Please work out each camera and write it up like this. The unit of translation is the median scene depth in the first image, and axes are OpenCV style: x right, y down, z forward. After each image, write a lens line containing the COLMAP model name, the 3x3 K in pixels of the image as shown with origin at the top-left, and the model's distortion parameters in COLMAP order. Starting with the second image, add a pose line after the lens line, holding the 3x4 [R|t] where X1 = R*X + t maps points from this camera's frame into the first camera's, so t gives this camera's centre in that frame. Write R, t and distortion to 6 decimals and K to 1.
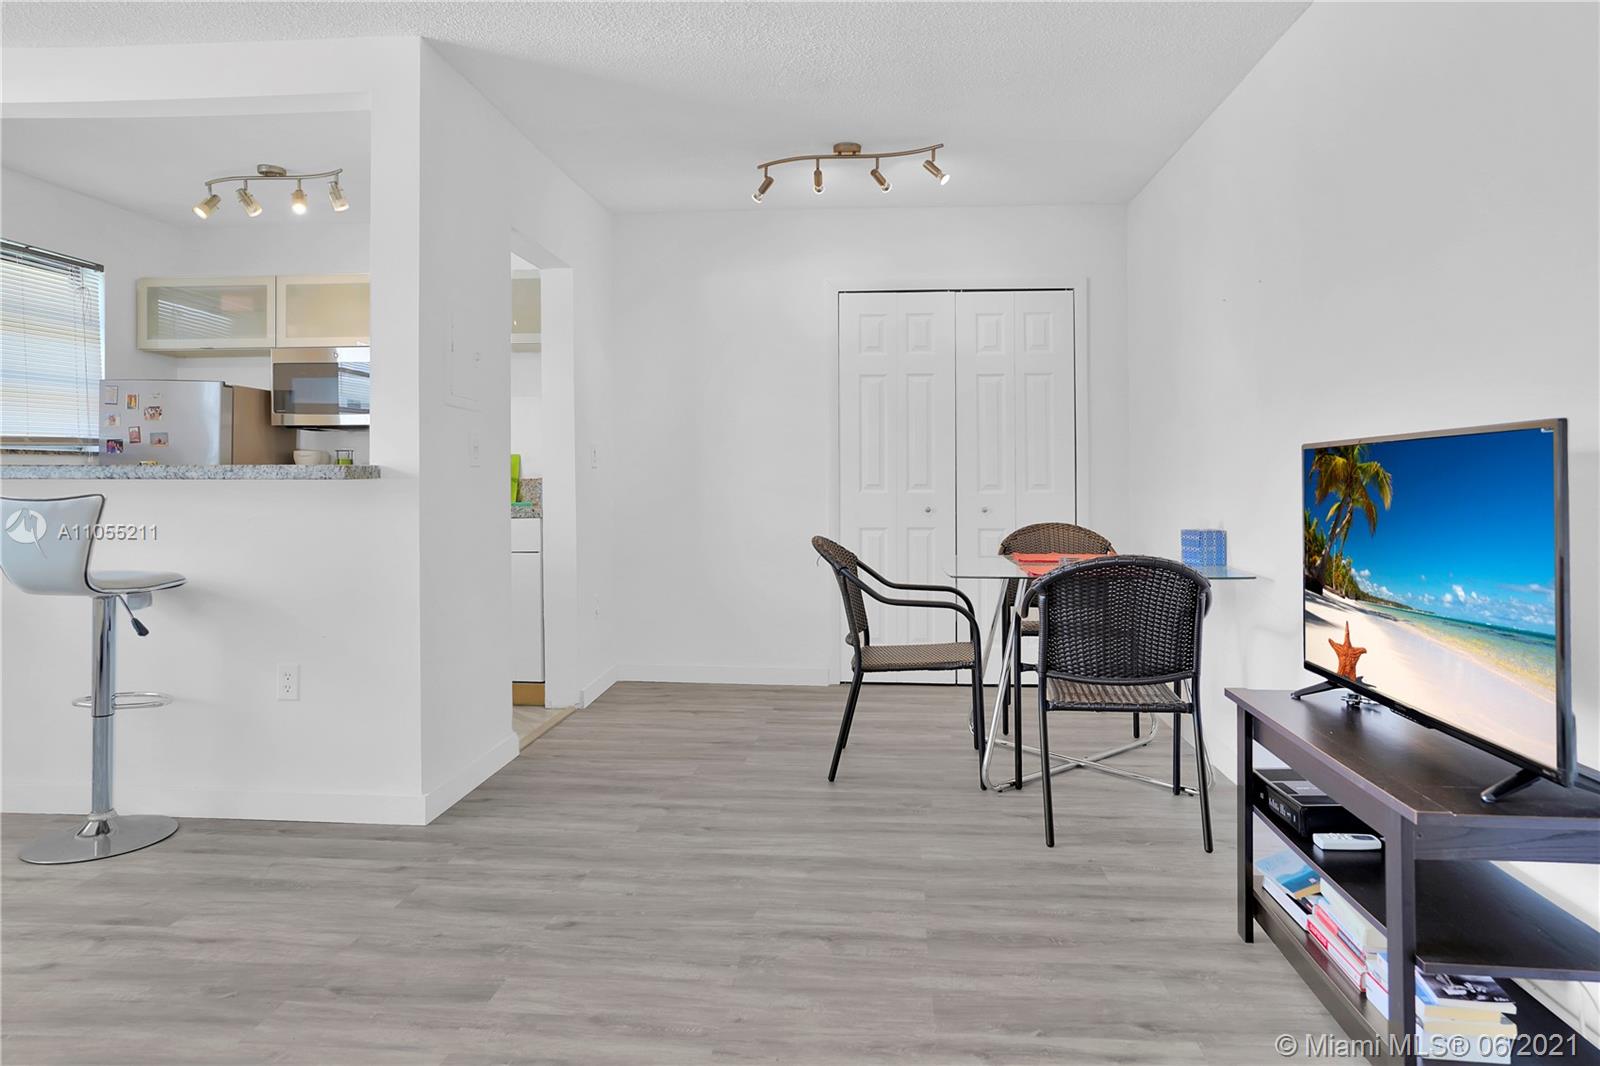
lens RADIAL K [[1035.5, 0, 892.9], [0, 1035.5, 475.3], [0, 0, 1]] dist [-0.041547, 0.034856]
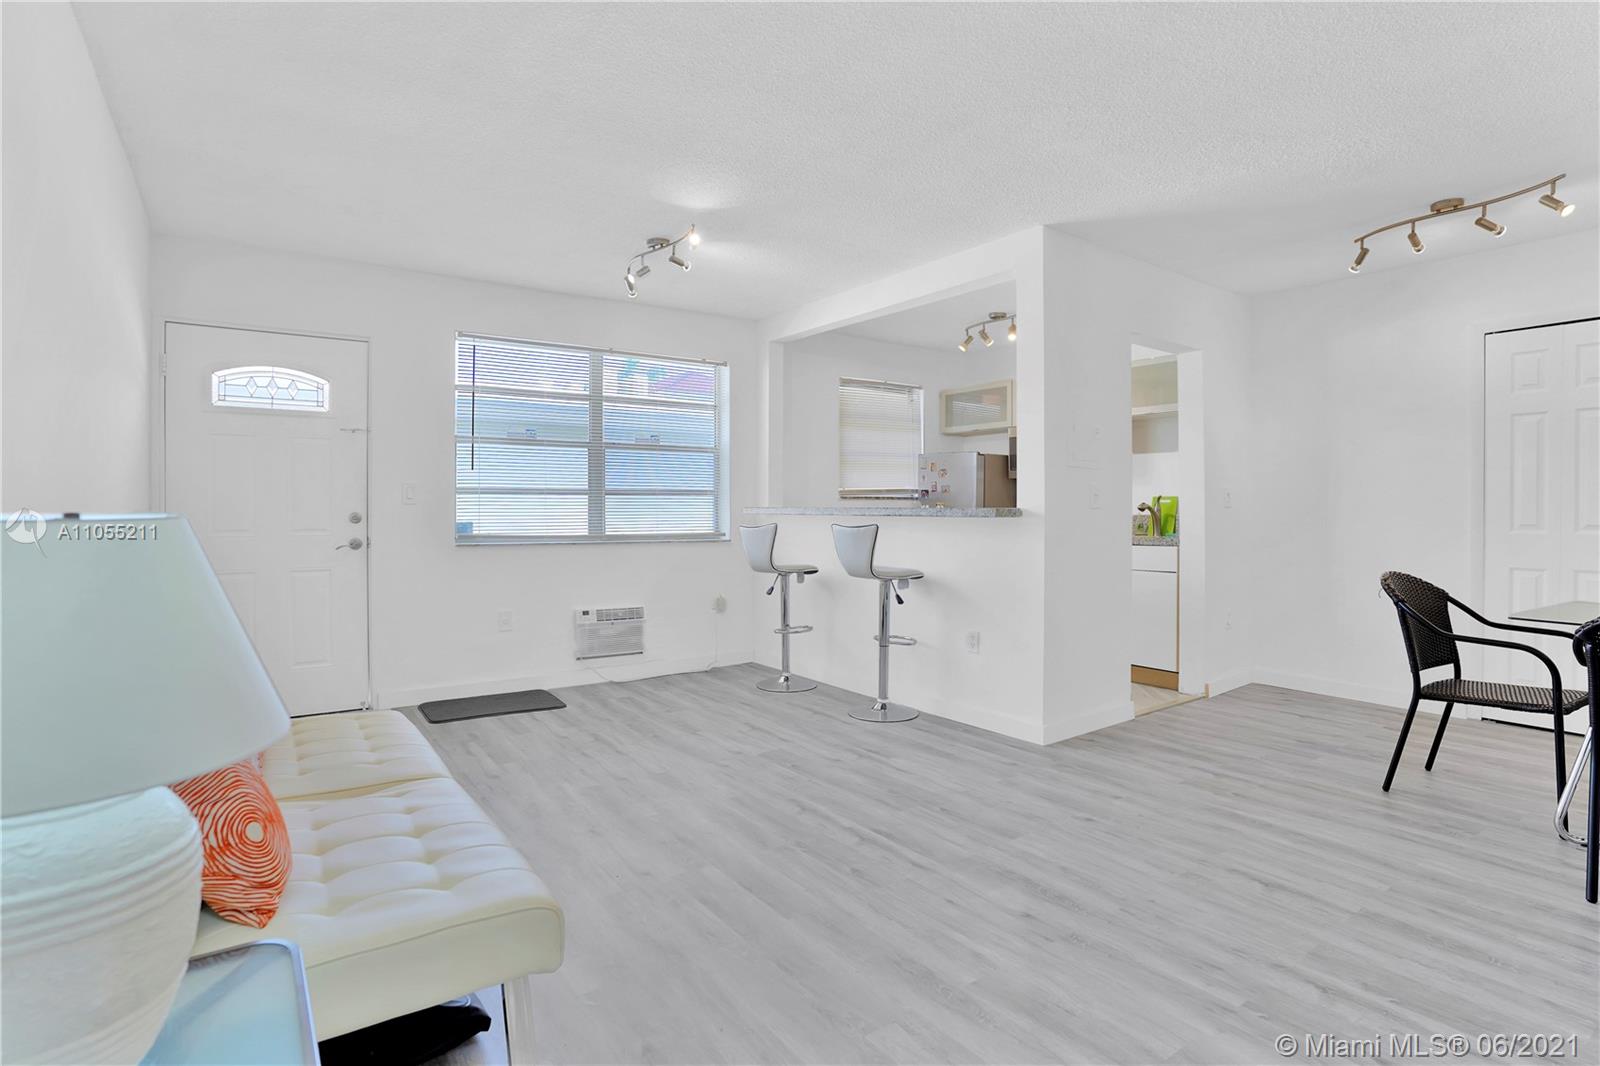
lens RADIAL K [[835.6, 0, 800.9], [0, 835.6, 523.8], [0, 0, 1]] dist [-0.003967, 0.006457]
pose [[0.652007, 0.015777, -0.758049, 0.233392], [-0.000982, 0.999800, 0.019964, -0.011639], [0.758213, -0.012273, 0.651892, -0.074267]]
